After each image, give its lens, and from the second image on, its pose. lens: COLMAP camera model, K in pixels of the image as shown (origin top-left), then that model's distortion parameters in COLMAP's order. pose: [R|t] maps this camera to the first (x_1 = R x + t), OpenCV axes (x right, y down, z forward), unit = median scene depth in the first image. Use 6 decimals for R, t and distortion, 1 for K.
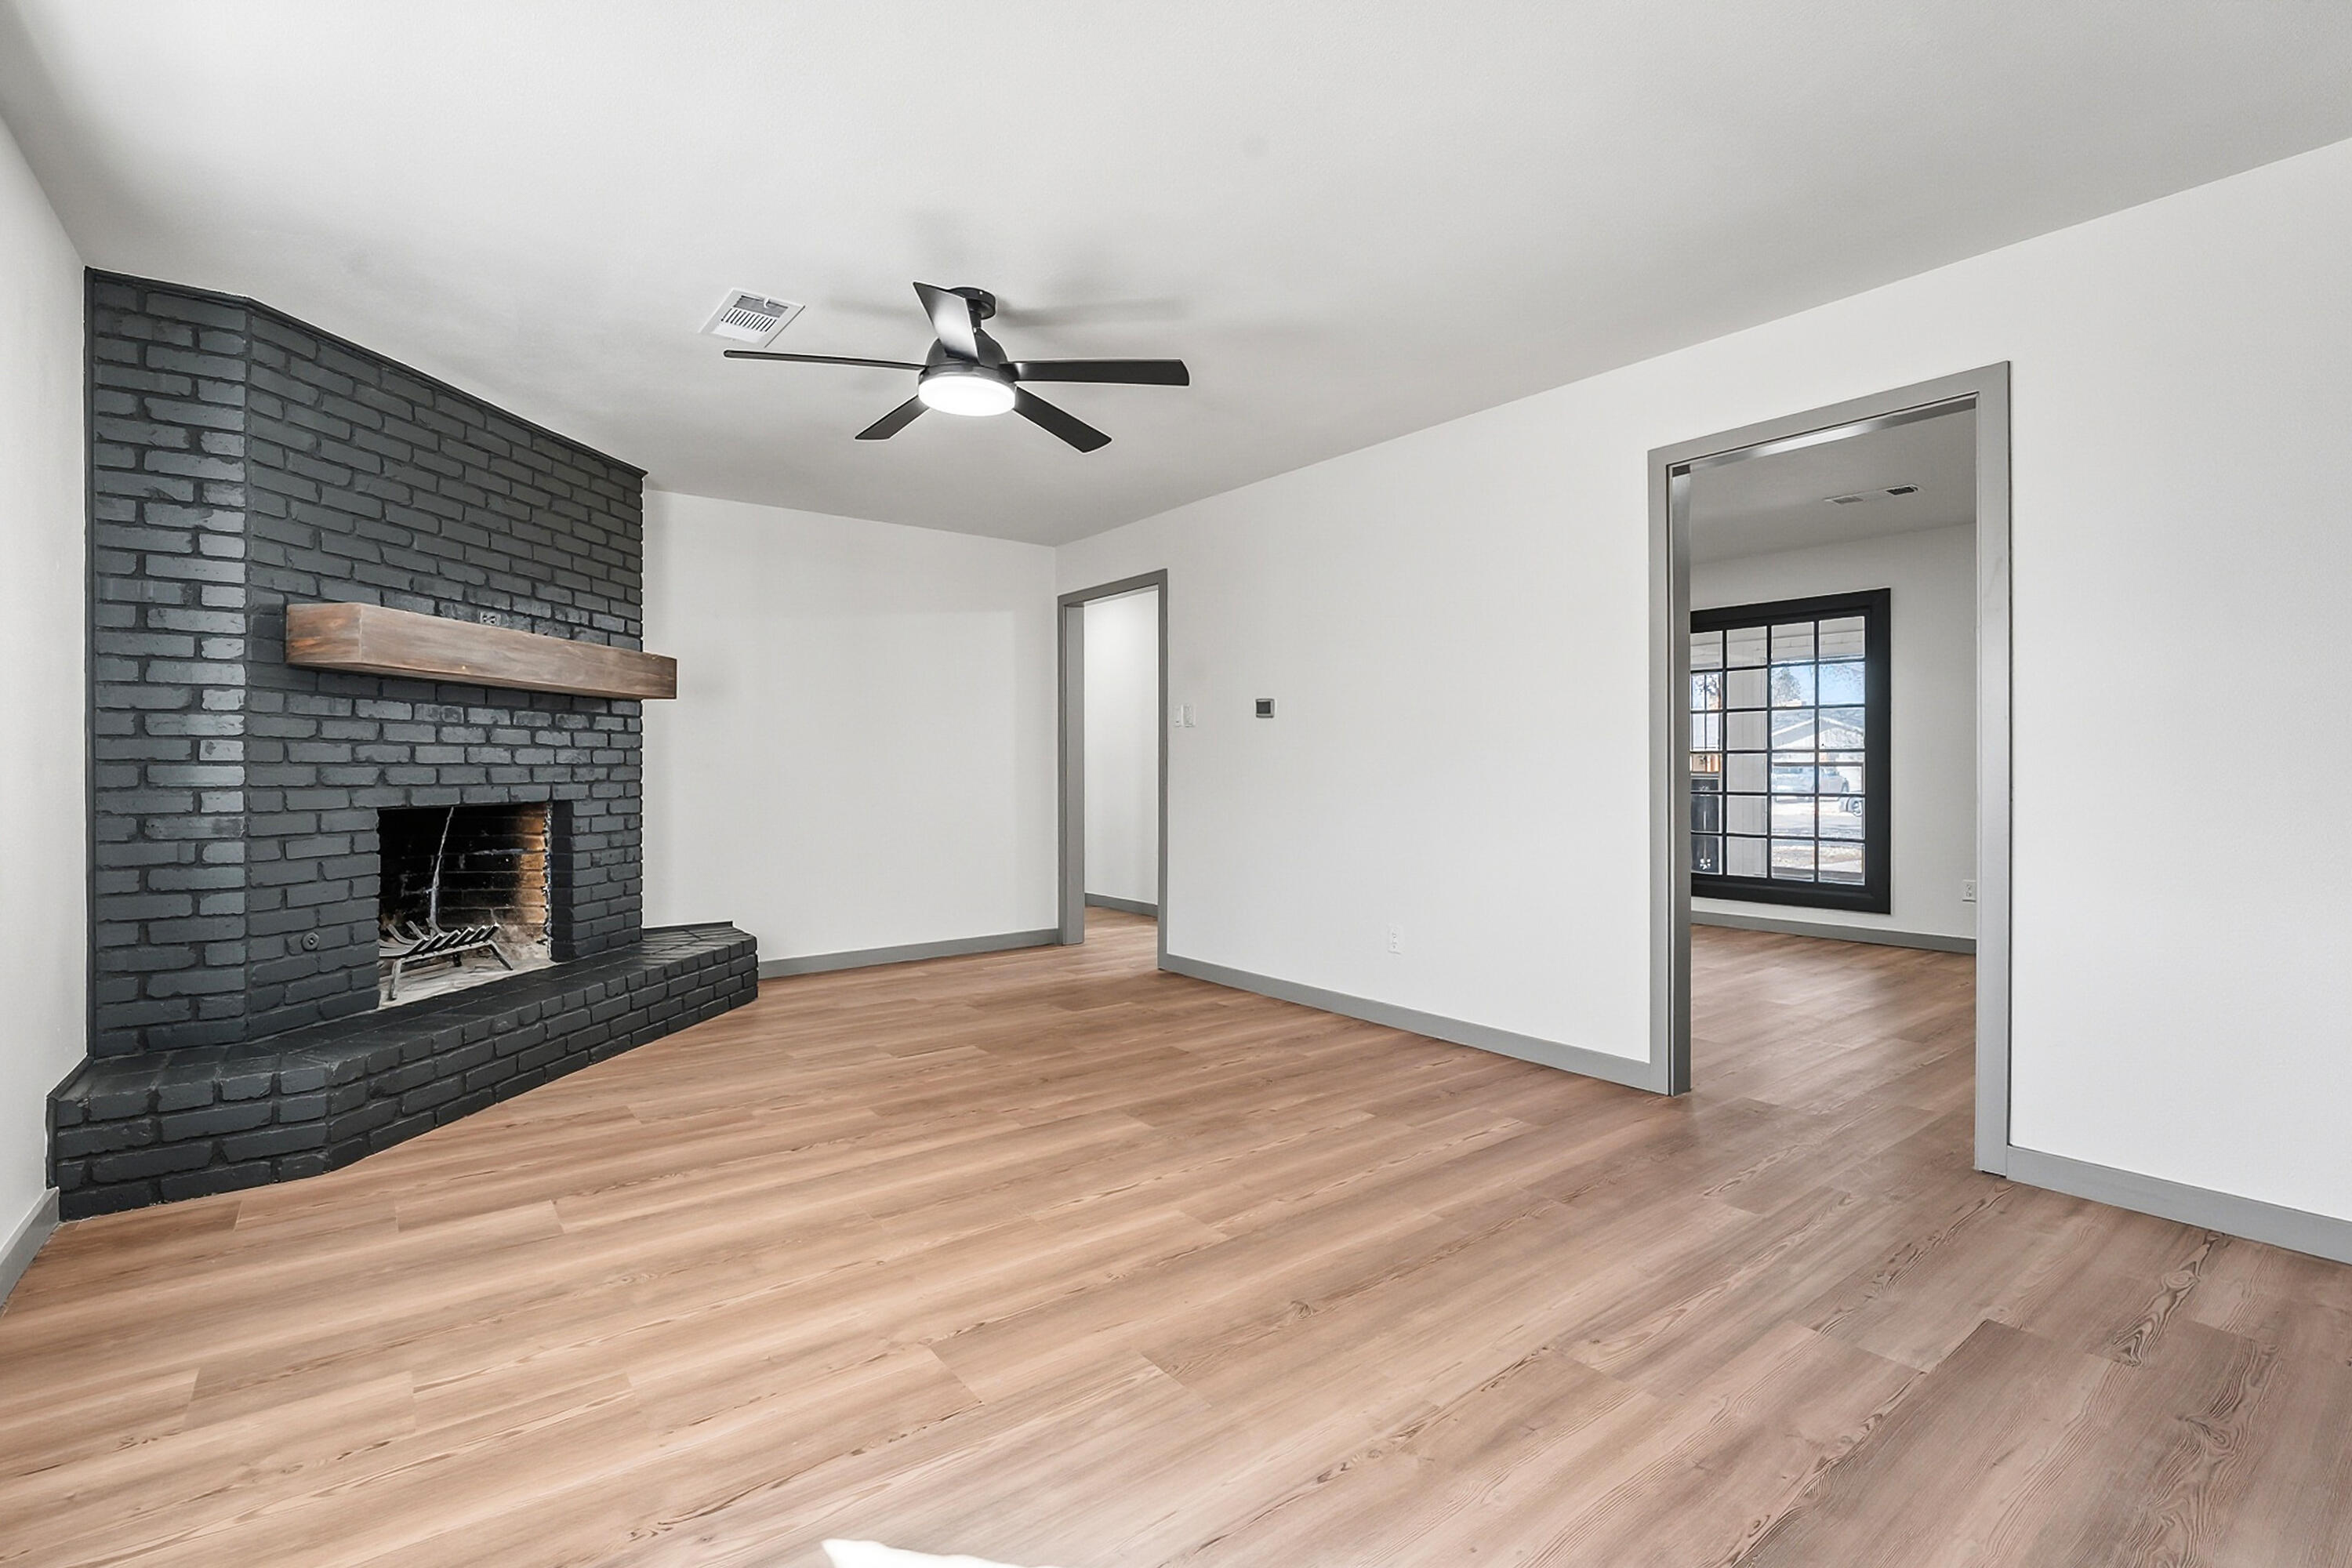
lens RADIAL K [[1074.9, 0, 1215.5], [0, 1074.9, 765.7], [0, 0, 1]] dist [-0.007966, 0.000776]
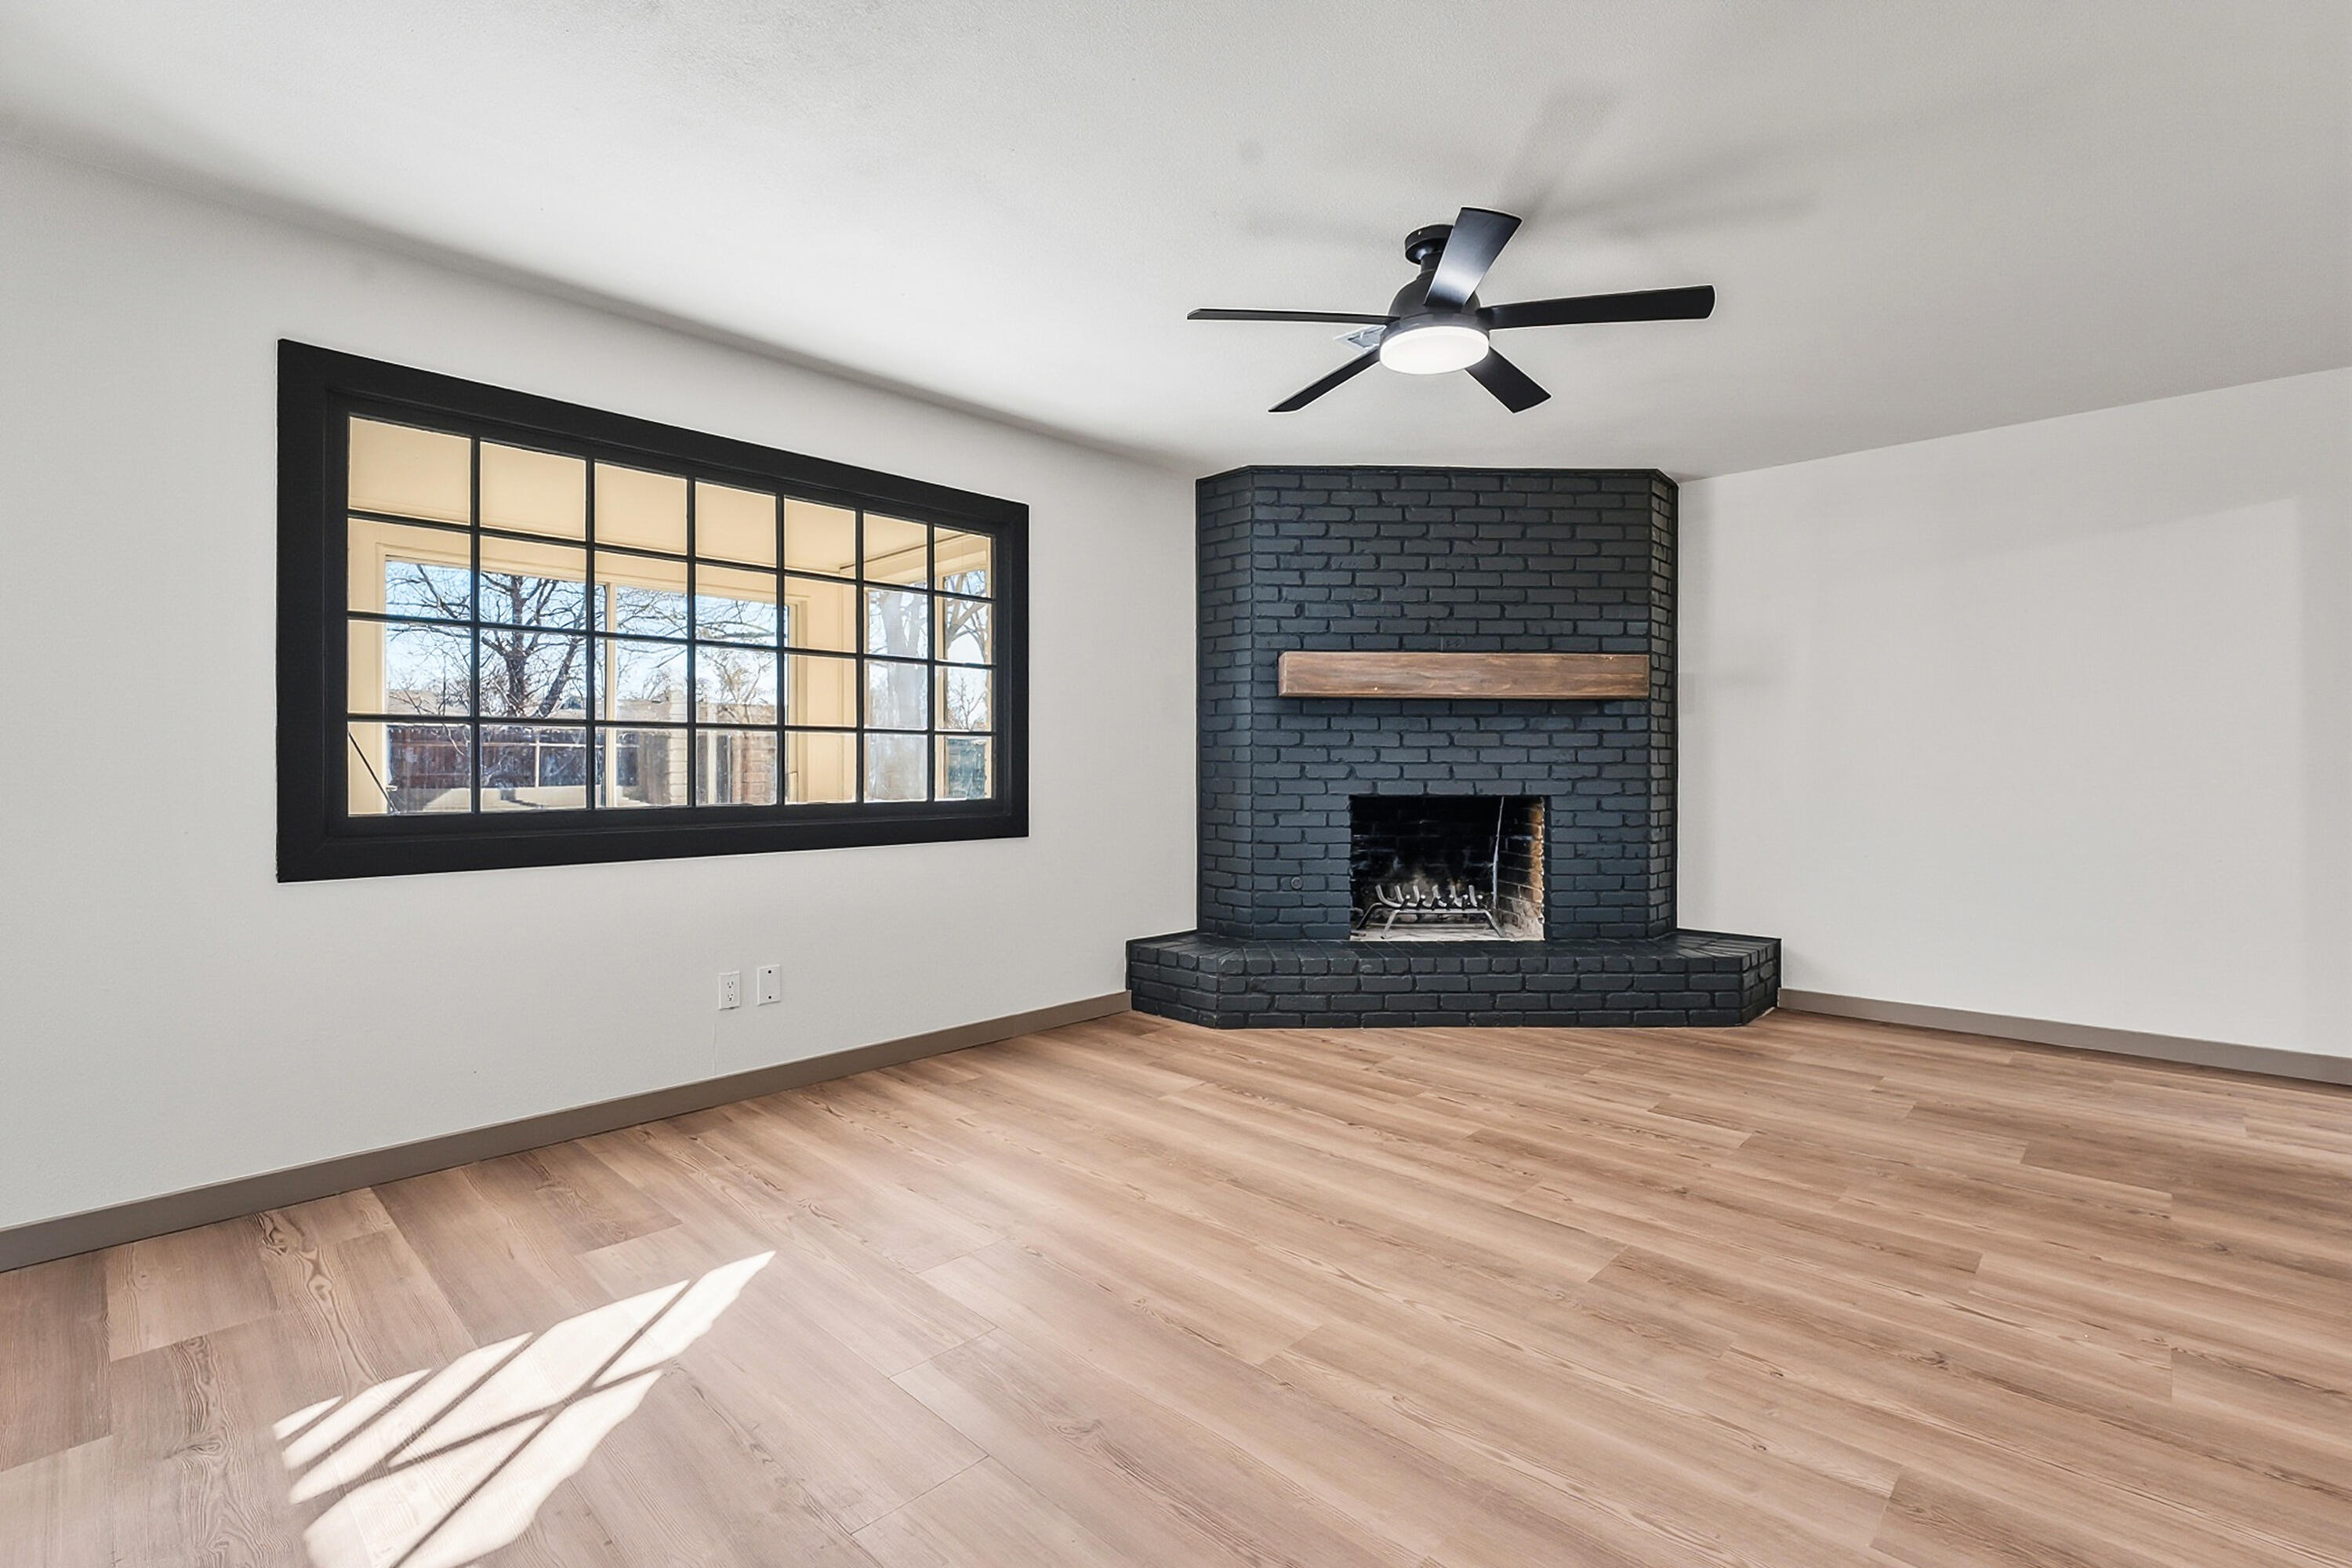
lens RADIAL K [[1074.9, 0, 1183.3], [0, 1074.9, 772.0], [0, 0, 1]] dist [-0.007966, 0.000776]
pose [[0.128659, 0.007952, -0.991657, 0.546093], [0.001071, 0.999966, 0.008157, -0.001328], [0.991688, -0.002112, 0.128646, 0.590899]]
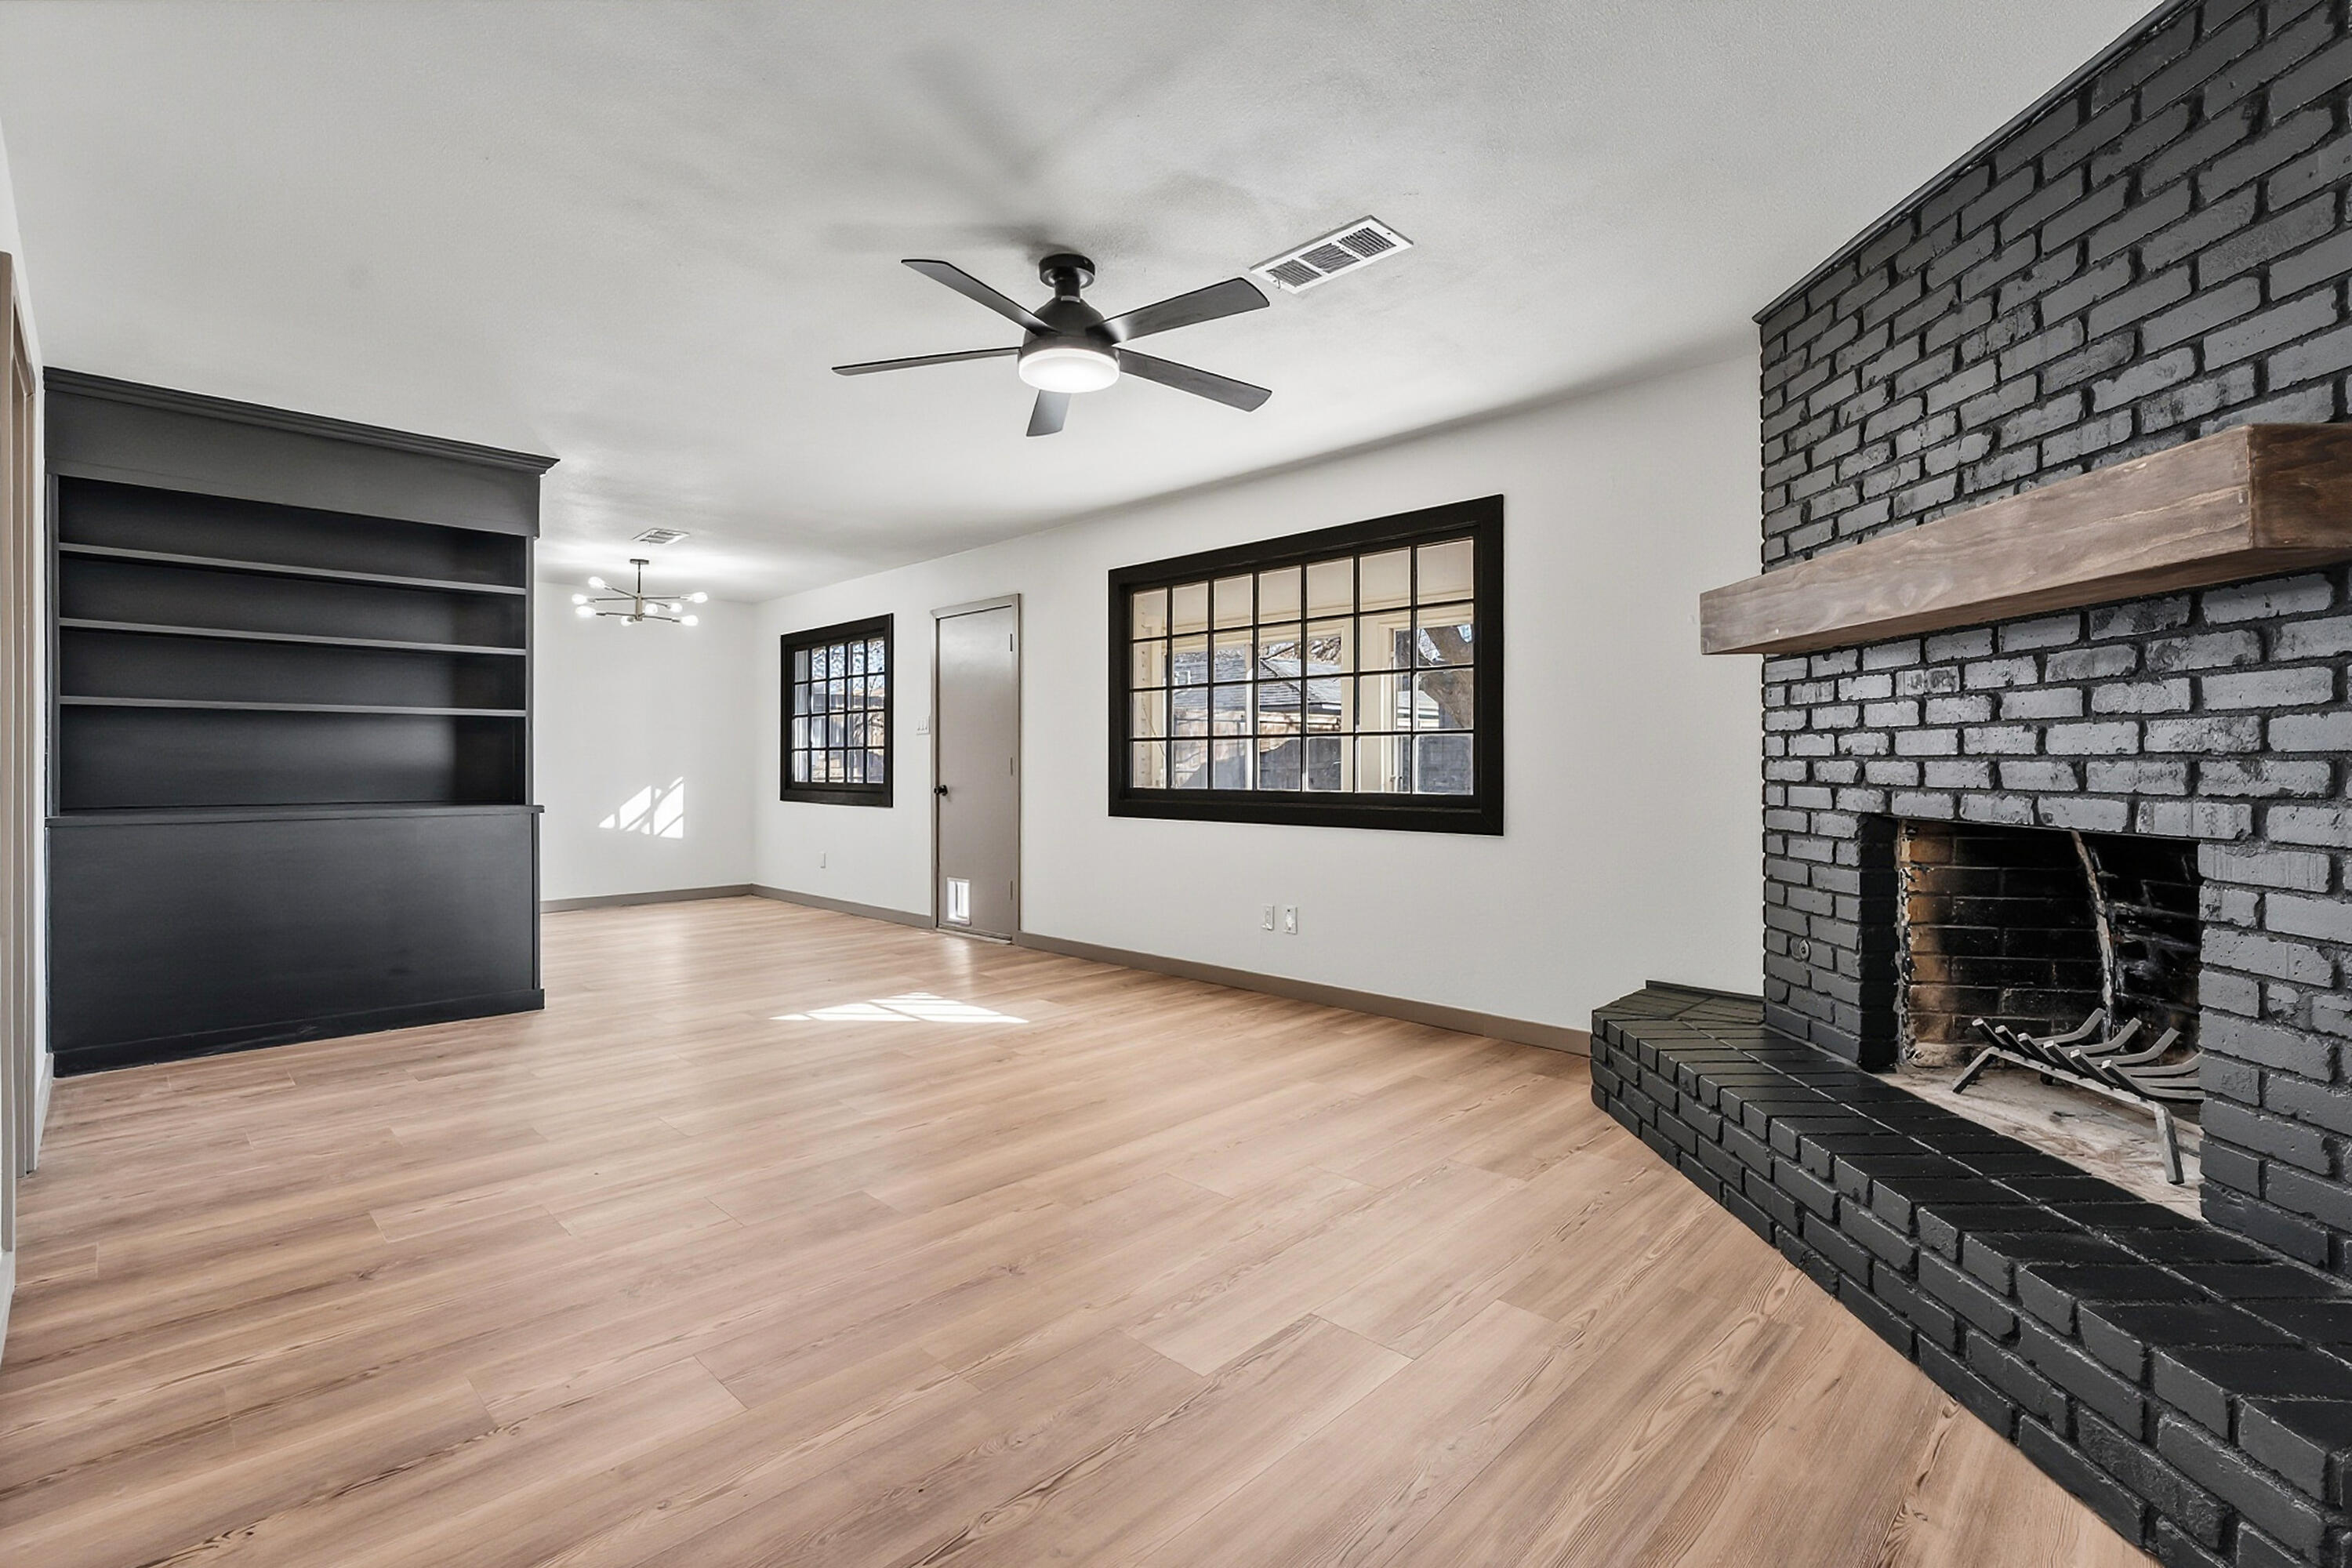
lens RADIAL K [[1074.9, 0, 1175.3], [0, 1074.9, 769.7], [0, 0, 1]] dist [-0.007966, 0.000776]
pose [[-0.995542, 0.003481, -0.094256, -0.197950], [0.003050, 0.999984, 0.004718, 0.002138], [0.094271, 0.004409, -0.995537, 1.685882]]
